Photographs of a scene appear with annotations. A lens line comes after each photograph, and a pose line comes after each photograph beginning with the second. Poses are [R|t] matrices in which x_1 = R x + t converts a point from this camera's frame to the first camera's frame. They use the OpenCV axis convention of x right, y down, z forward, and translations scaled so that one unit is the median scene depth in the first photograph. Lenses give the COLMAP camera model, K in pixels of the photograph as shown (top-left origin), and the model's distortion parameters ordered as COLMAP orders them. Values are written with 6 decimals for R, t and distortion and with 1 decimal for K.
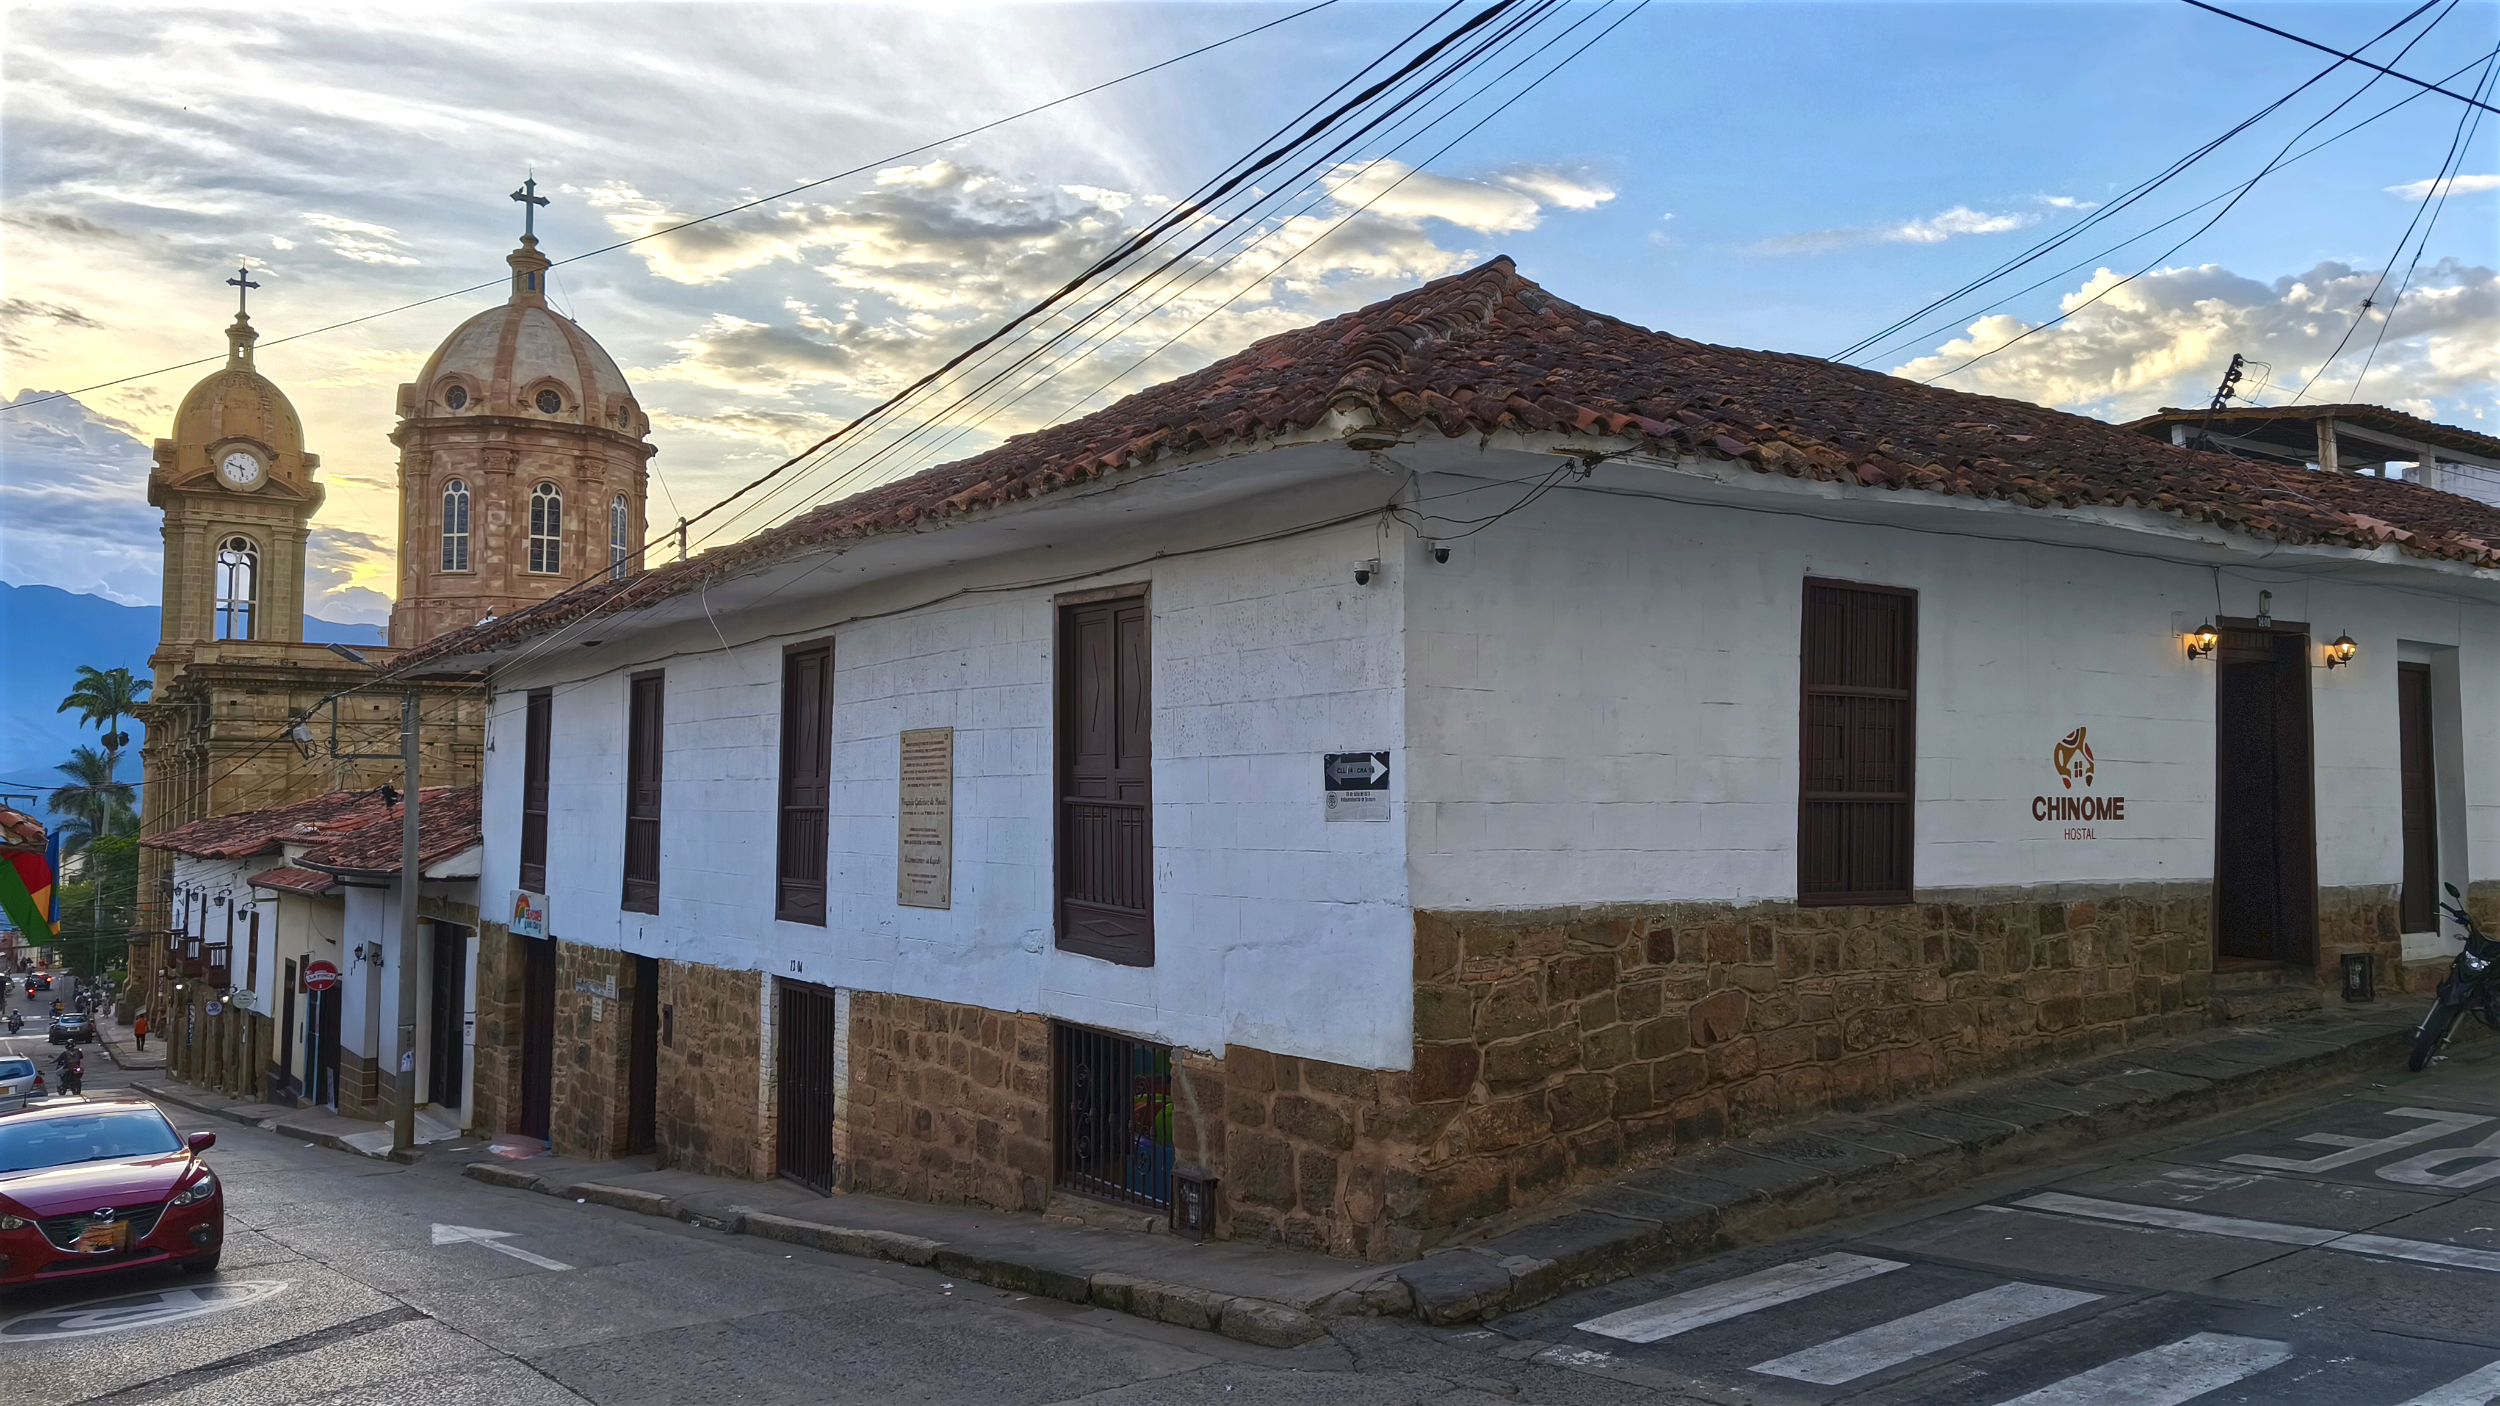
lens RADIAL K [[1729.4, 0, 1252.8], [0, 1729.4, 700.5], [0, 0, 1]] dist [0.004712, 0.001030]
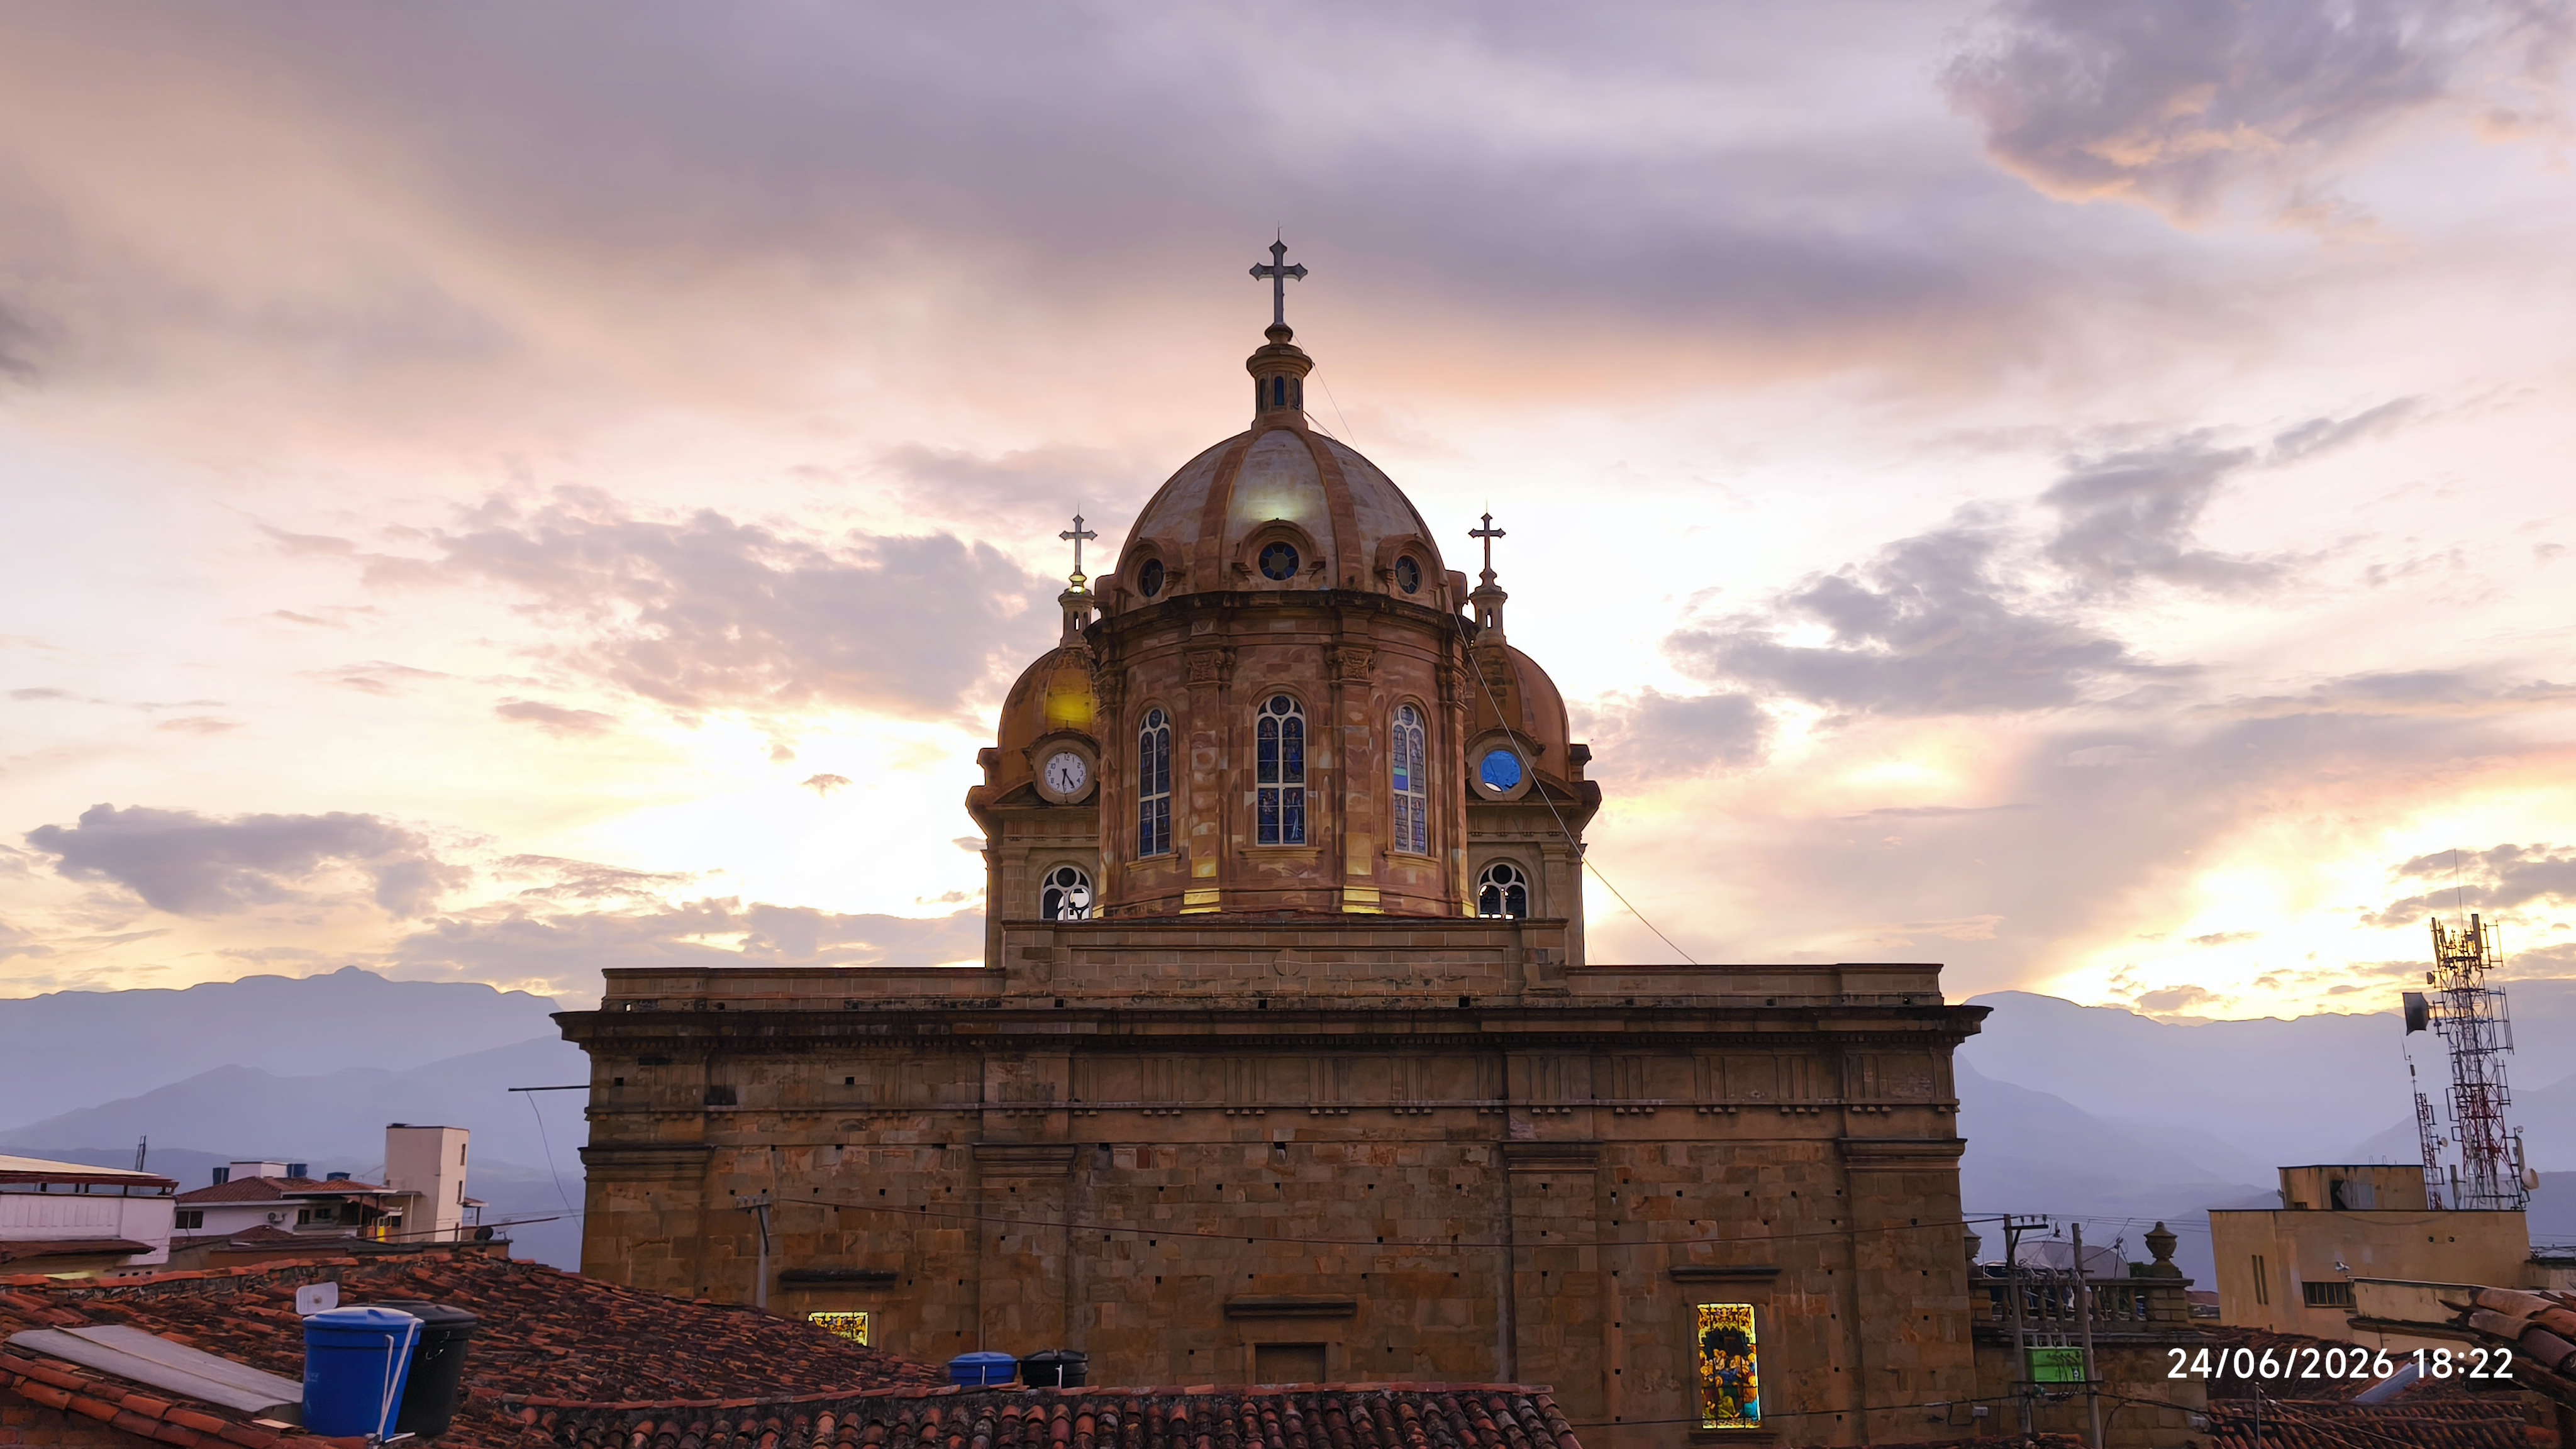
lens RADIAL K [[2190.4, 0, 1286.8], [0, 2190.4, 727.0], [0, 0, 1]] dist [-0.000015, 0.003505]
pose [[0.833296, -0.128349, -0.537722, -0.004456], [0.040328, 0.984197, -0.172423, 0.014641], [0.551354, 0.121994, 0.825303, 0.385081]]
